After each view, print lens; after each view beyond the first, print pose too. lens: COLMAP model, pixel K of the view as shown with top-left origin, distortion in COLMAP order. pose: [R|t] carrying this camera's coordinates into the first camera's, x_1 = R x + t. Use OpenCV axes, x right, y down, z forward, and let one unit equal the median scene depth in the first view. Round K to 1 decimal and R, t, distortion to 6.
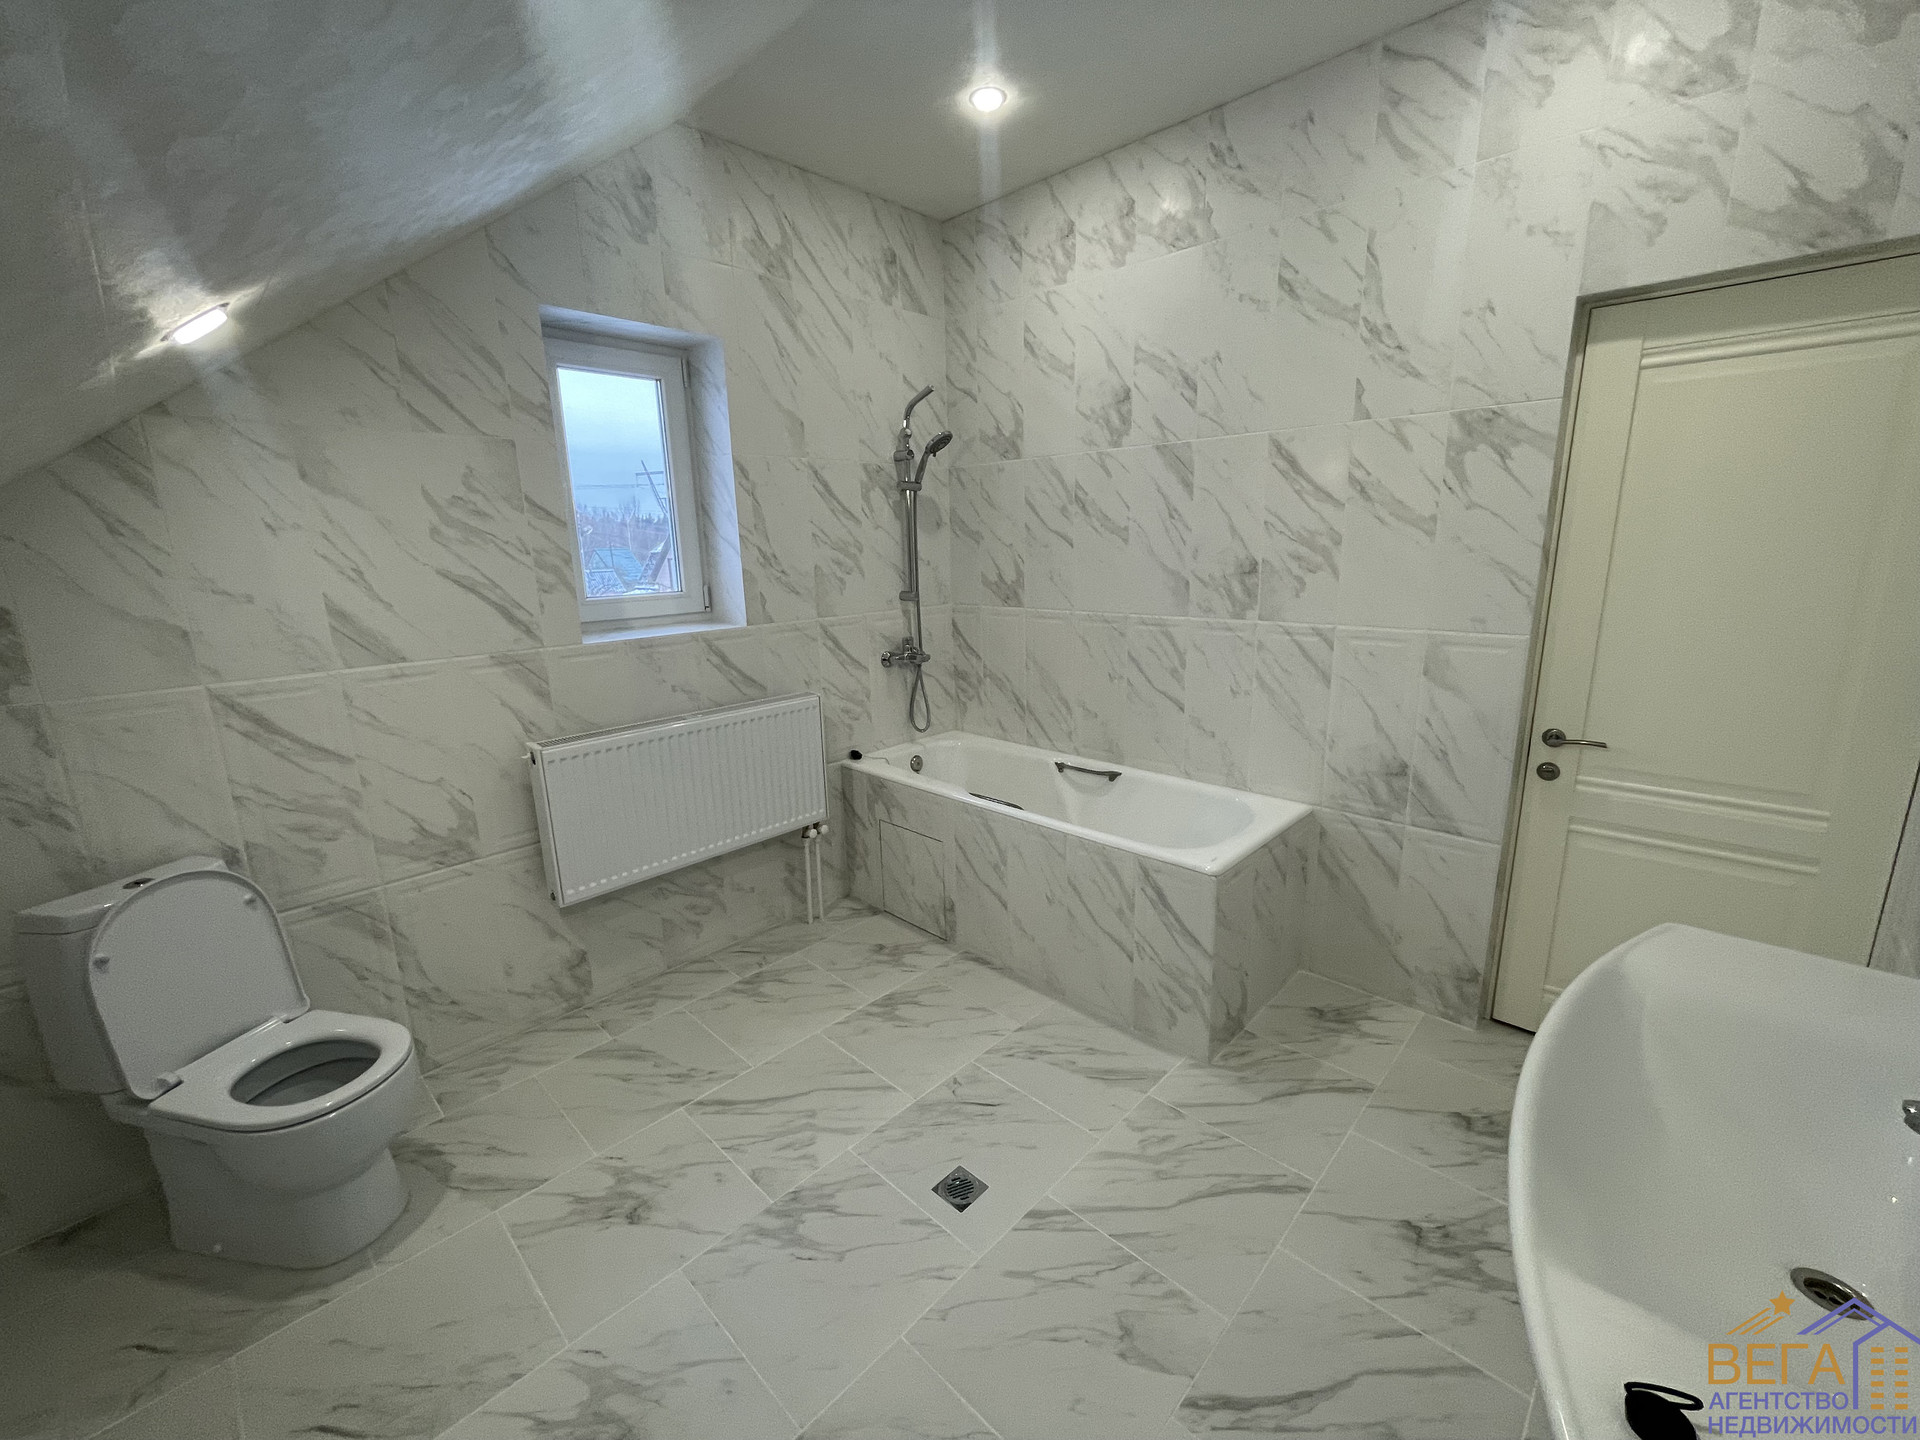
lens RADIAL K [[776.3, 0, 961.6], [0, 776.3, 709.8], [0, 0, 1]] dist [-0.000521, -0.000215]
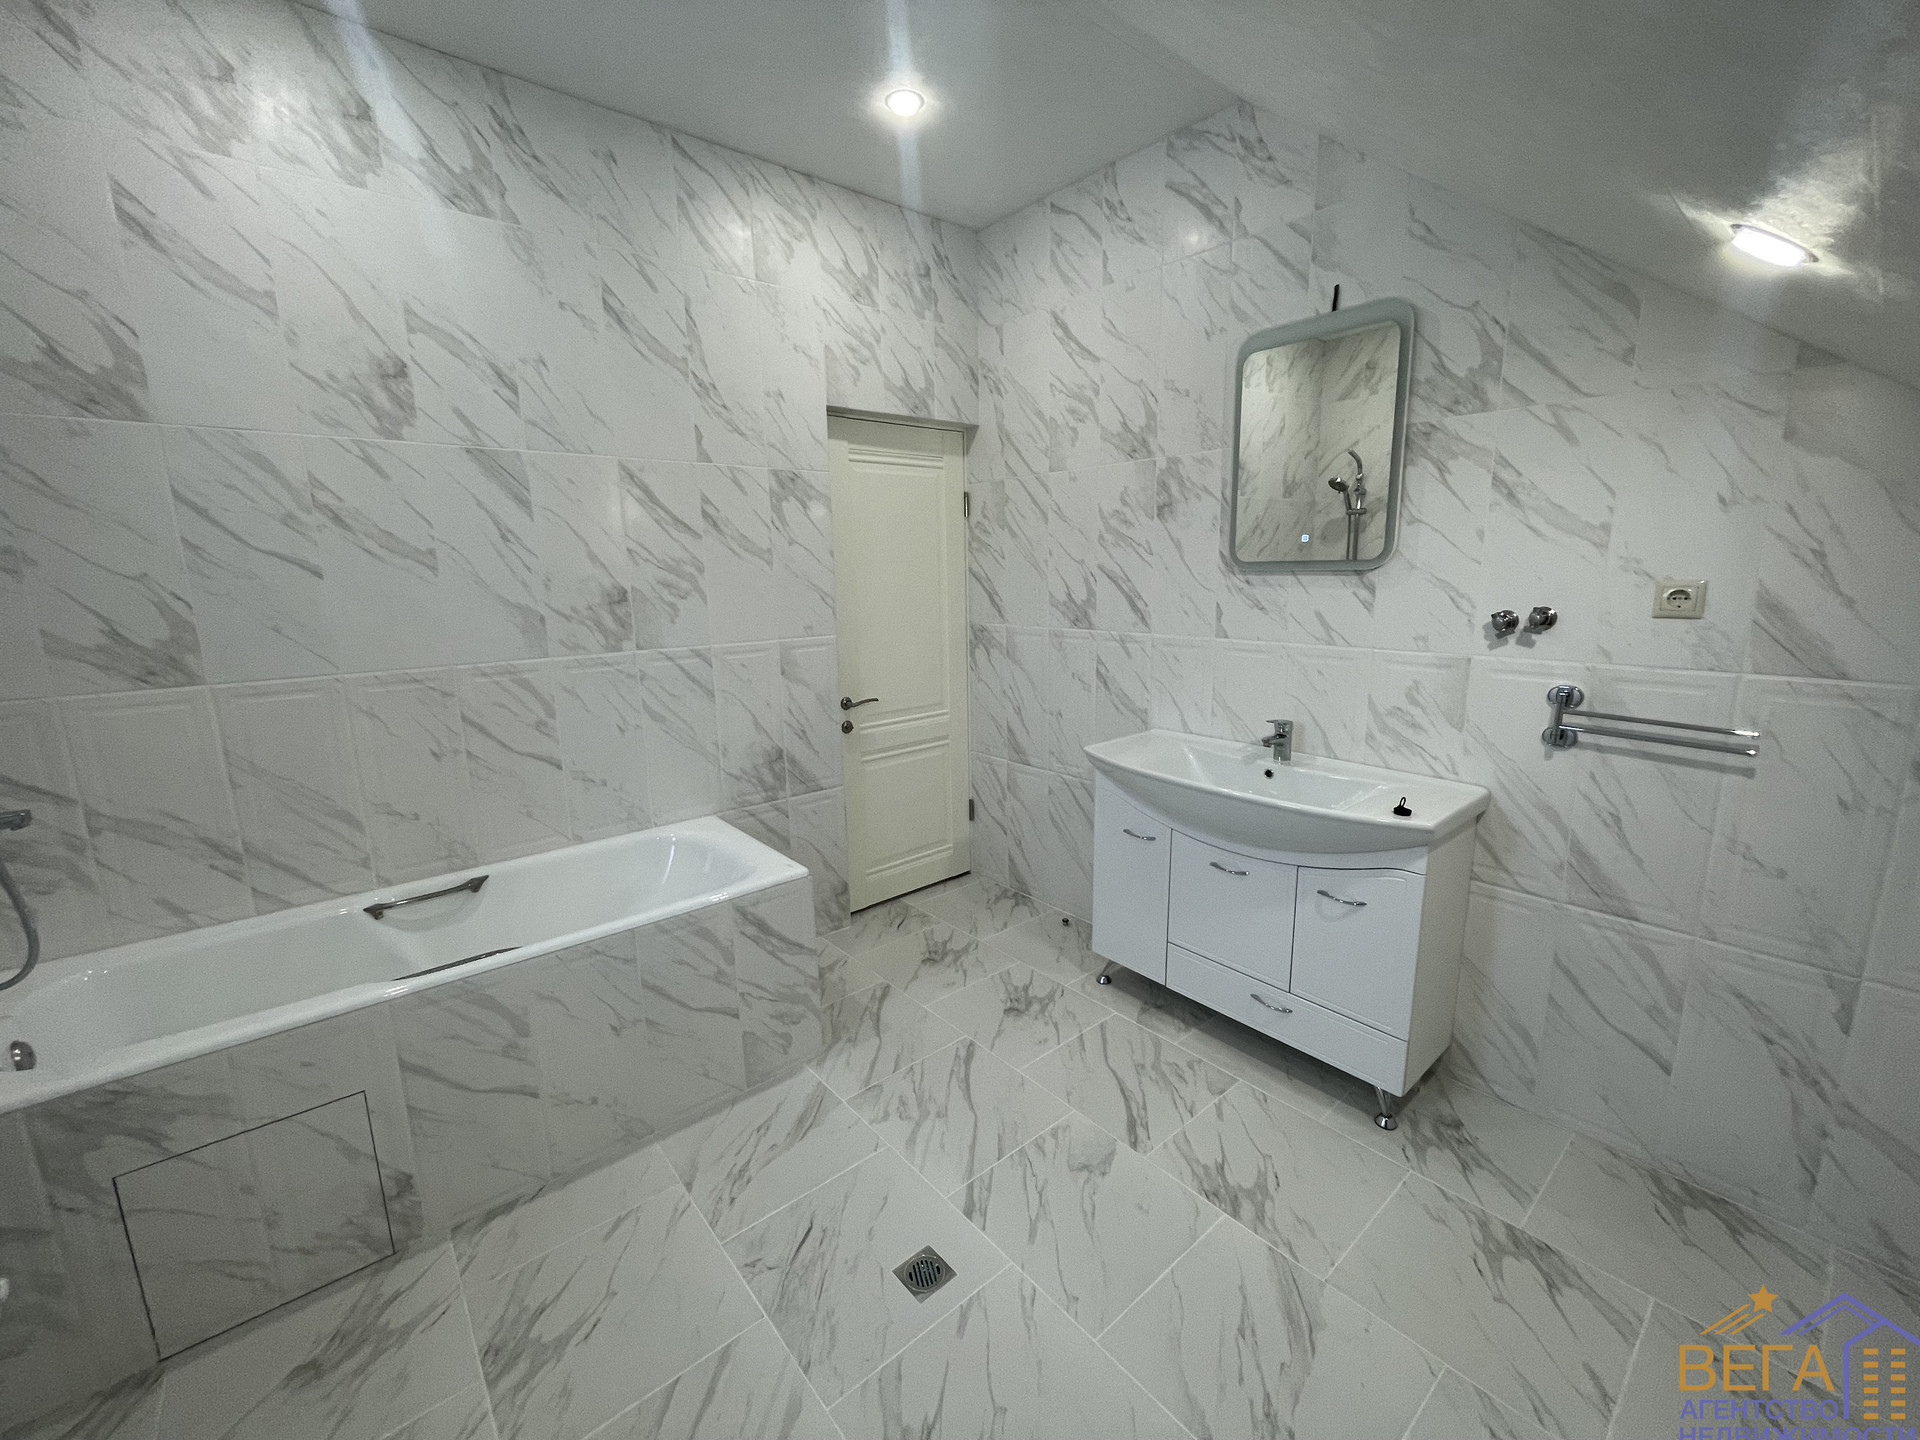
lens RADIAL K [[776.3, 0, 961.6], [0, 776.3, 709.8], [0, 0, 1]] dist [-0.000521, -0.000215]
pose [[0.108045, -0.159139, 0.981326, -0.554219], [0.227976, 0.964766, 0.131353, -0.081177], [-0.967653, 0.209527, 0.140518, 0.505846]]
